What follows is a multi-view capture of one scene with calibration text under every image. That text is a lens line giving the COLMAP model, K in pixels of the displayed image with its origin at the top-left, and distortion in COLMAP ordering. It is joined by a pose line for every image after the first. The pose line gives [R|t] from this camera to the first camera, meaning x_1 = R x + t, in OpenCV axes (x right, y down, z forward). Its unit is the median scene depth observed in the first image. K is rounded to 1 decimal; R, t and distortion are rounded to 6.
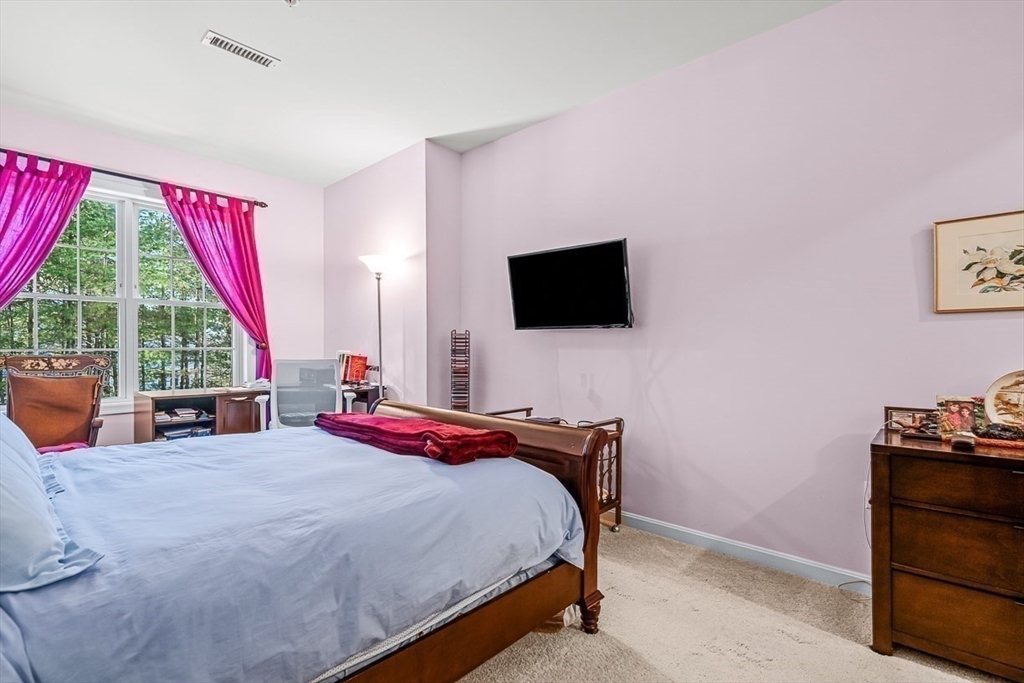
lens RADIAL K [[476.1, 0, 512.0], [0, 476.1, 341.5], [0, 0, 1]] dist [0.000690, 0.000044]
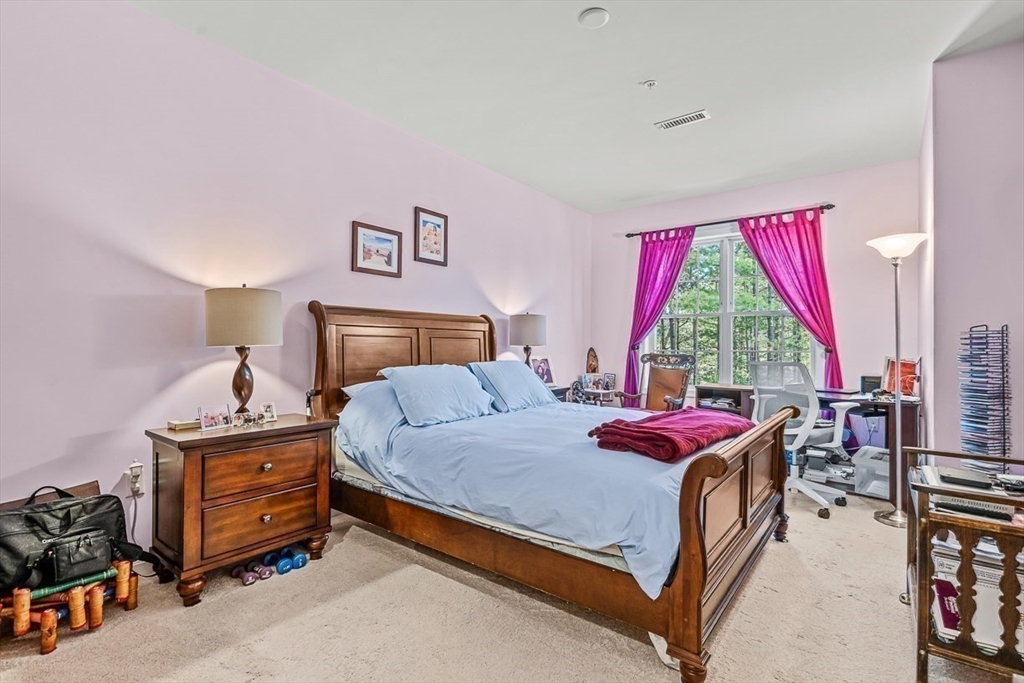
lens RADIAL K [[476.1, 0, 512.0], [0, 476.1, 341.5], [0, 0, 1]] dist [0.000690, 0.000044]
pose [[0.073787, -0.011261, -0.997210, 0.459244], [-0.001830, 0.999933, -0.011427, 0.004495], [0.997272, 0.002668, 0.073762, 0.306557]]
